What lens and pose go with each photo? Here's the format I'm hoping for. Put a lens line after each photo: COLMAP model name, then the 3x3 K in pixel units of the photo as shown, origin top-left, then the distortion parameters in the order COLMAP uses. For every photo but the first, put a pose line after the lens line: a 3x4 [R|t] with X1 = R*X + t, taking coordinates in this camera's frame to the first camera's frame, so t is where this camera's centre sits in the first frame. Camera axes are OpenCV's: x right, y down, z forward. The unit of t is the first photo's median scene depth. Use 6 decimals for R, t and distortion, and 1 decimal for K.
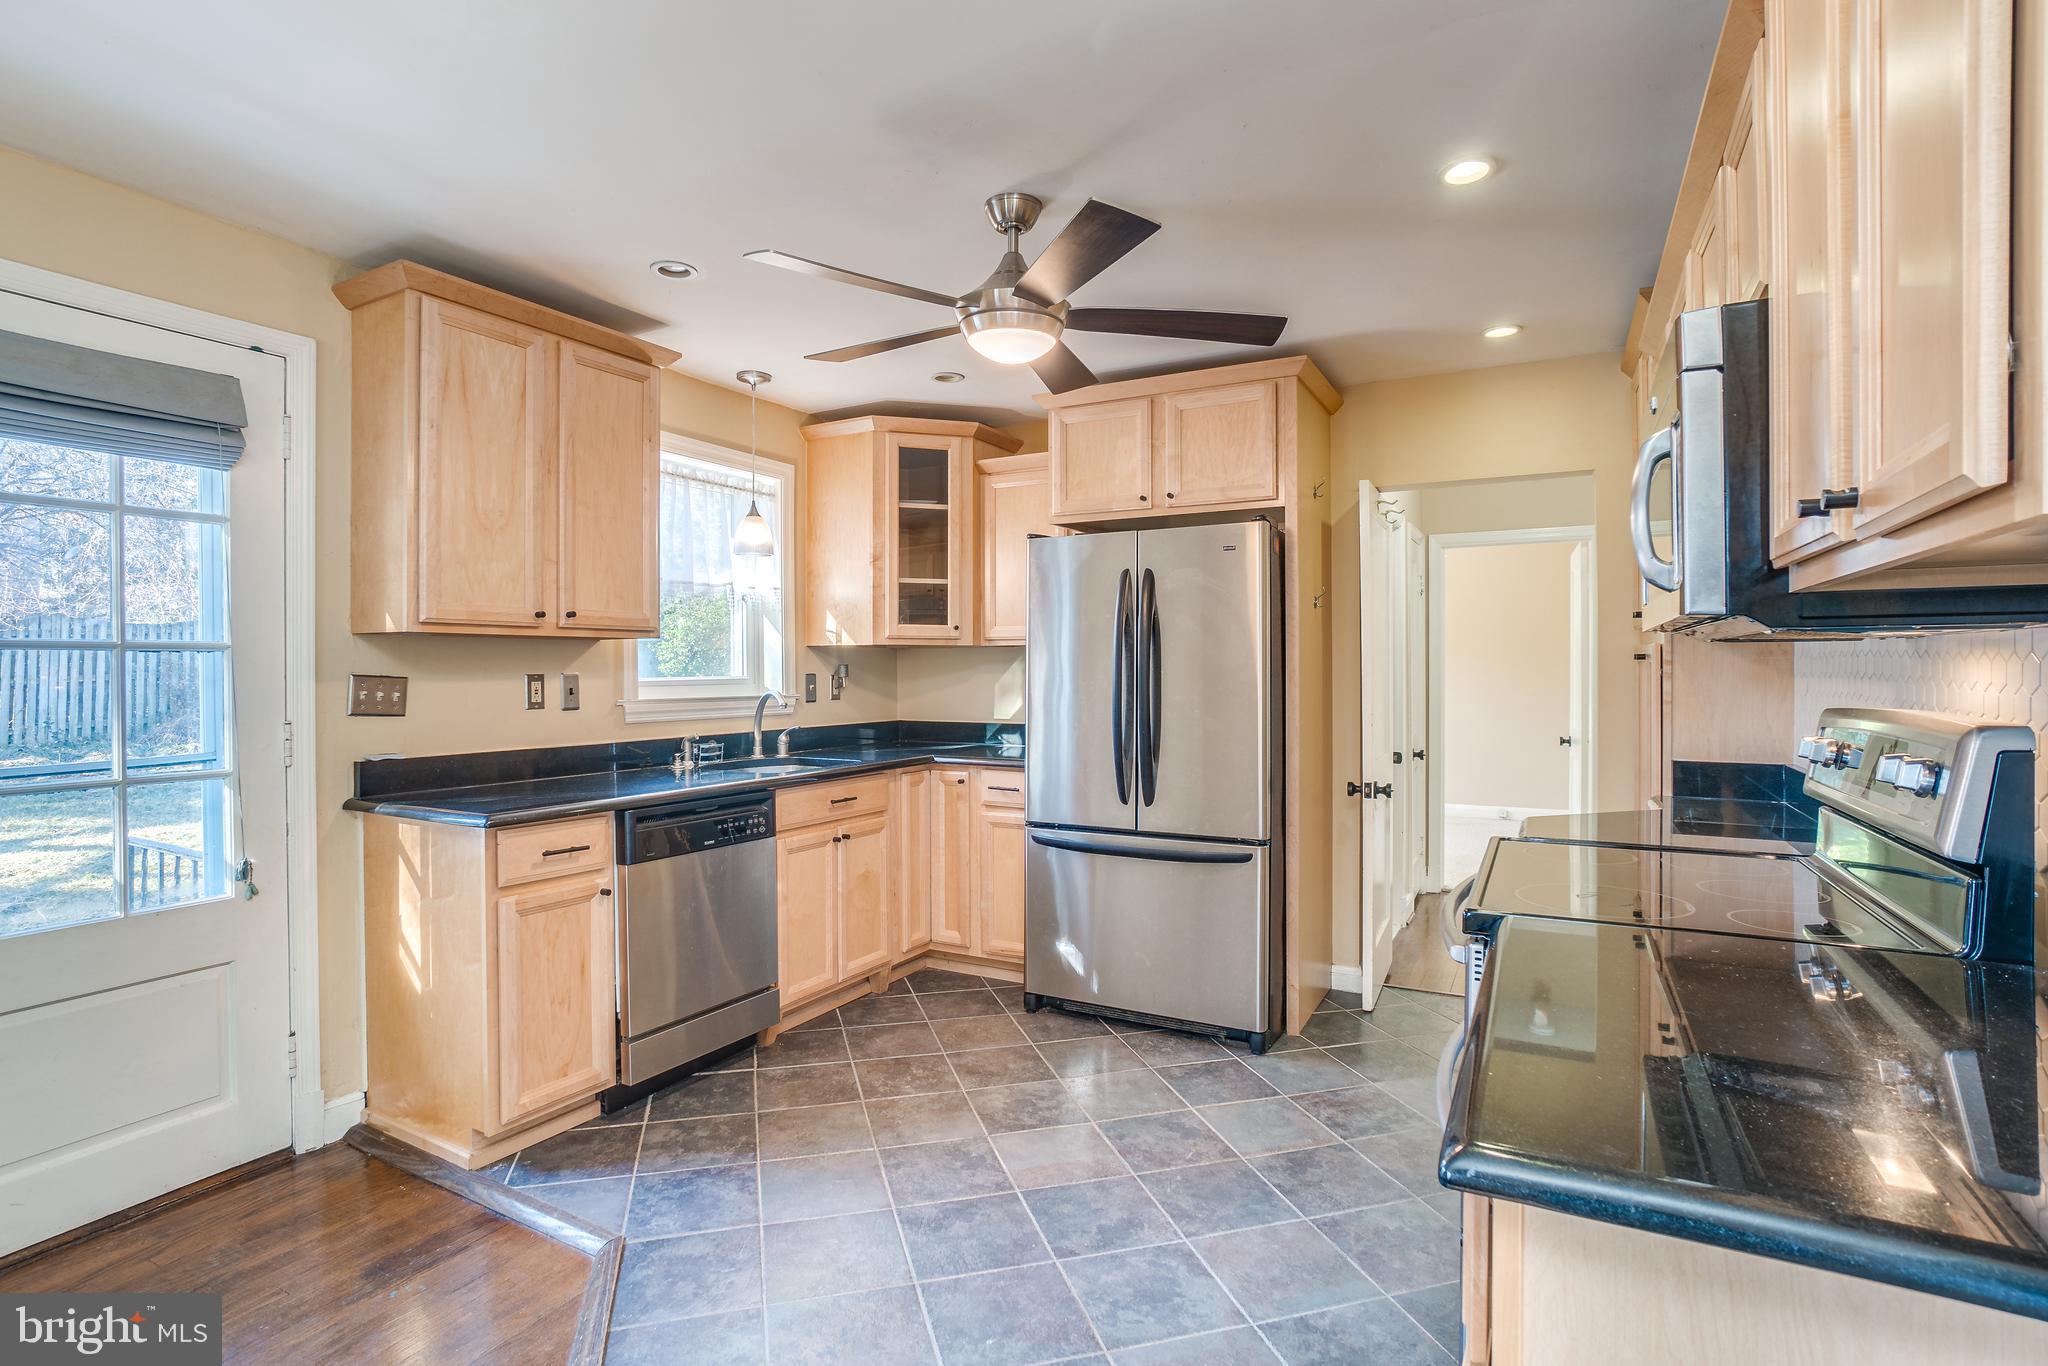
lens RADIAL K [[999.5, 0, 1026.1], [0, 999.5, 660.5], [0, 0, 1]] dist [-0.040434, 0.000275]
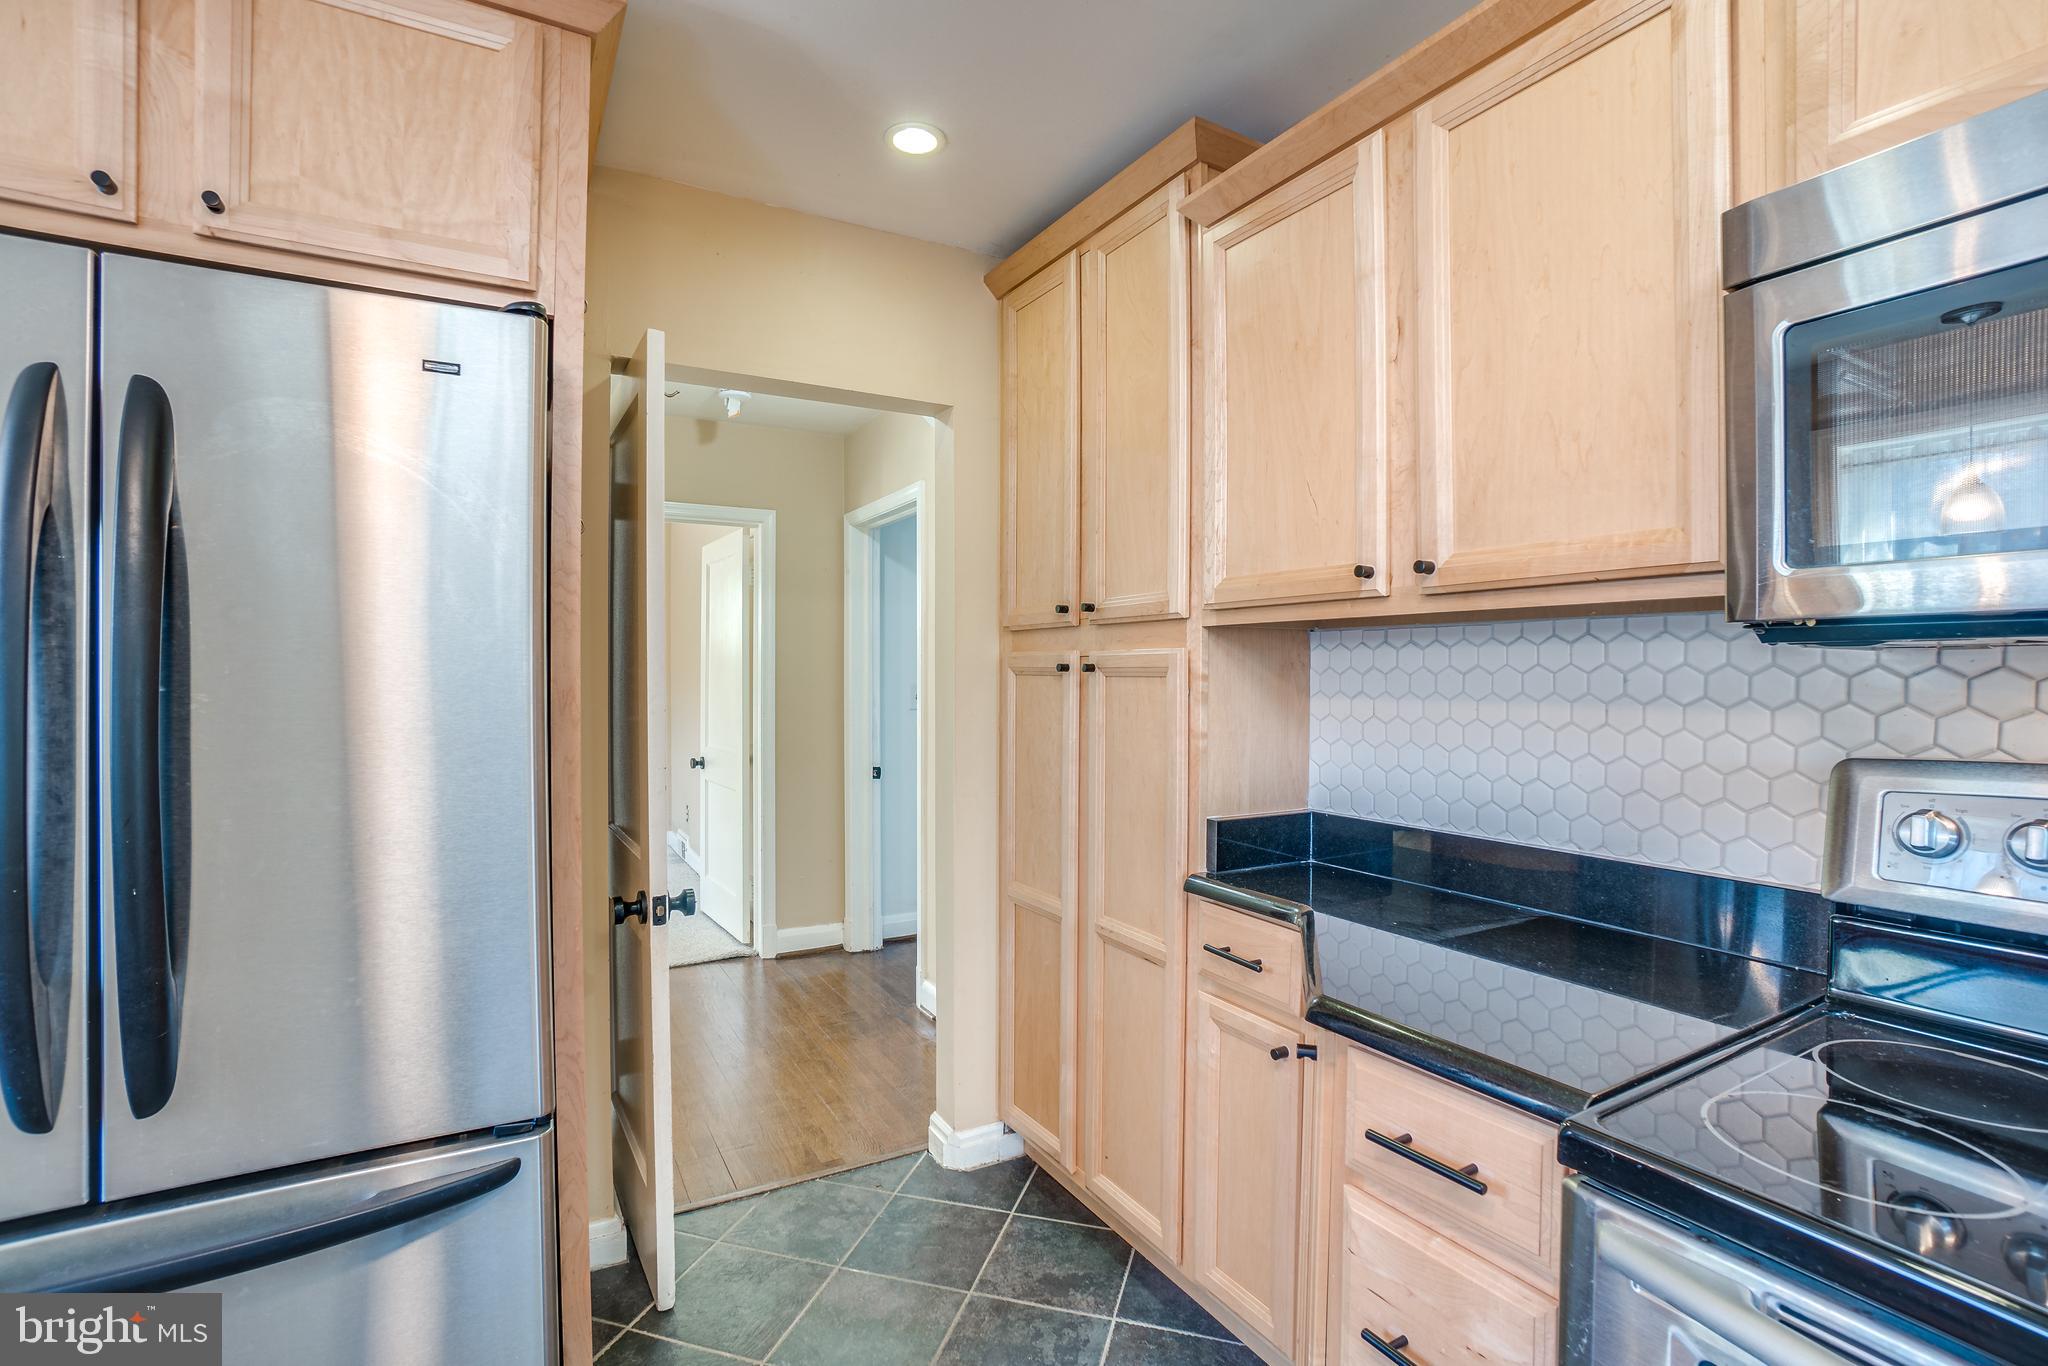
lens RADIAL K [[929.1, 0, 1011.5], [0, 929.1, 678.7], [0, 0, 1]] dist [-0.049342, 0.014361]
pose [[0.534809, -0.001419, 0.844972, 0.029779], [-0.009971, 0.999918, 0.007990, -0.000674], [-0.844914, -0.012698, 0.534751, 0.645078]]
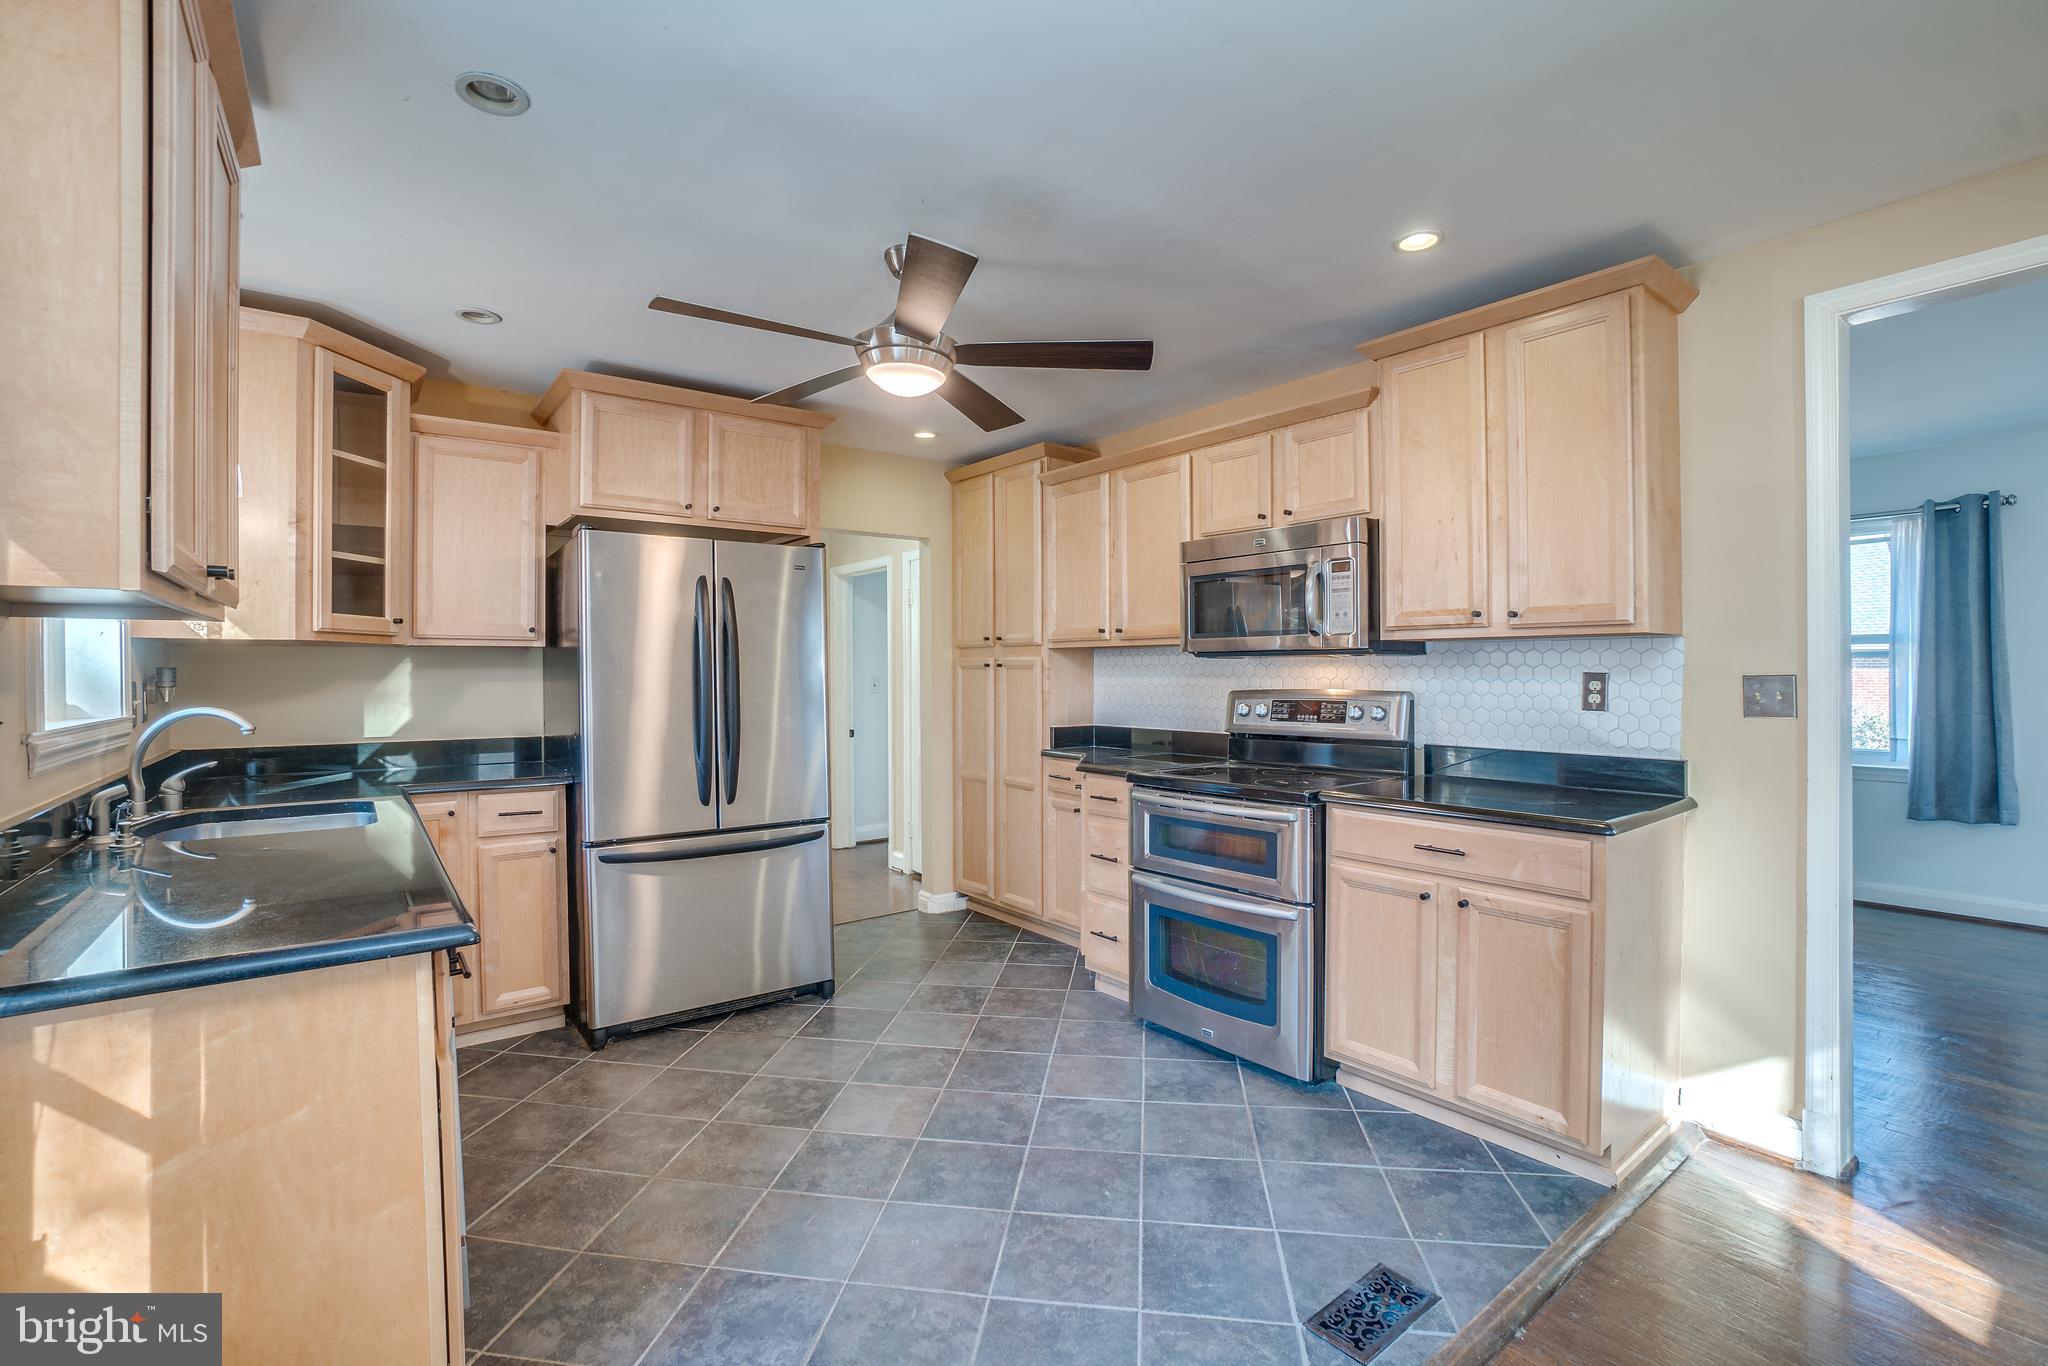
lens RADIAL K [[899.8, 0, 1018.9], [0, 899.8, 664.0], [0, 0, 1]] dist [-0.073225, 0.025139]
pose [[0.406196, 0.008817, 0.913744, -0.641084], [-0.004223, 0.999961, -0.007772, 0.004997], [-0.913776, -0.000702, 0.406217, 0.357627]]
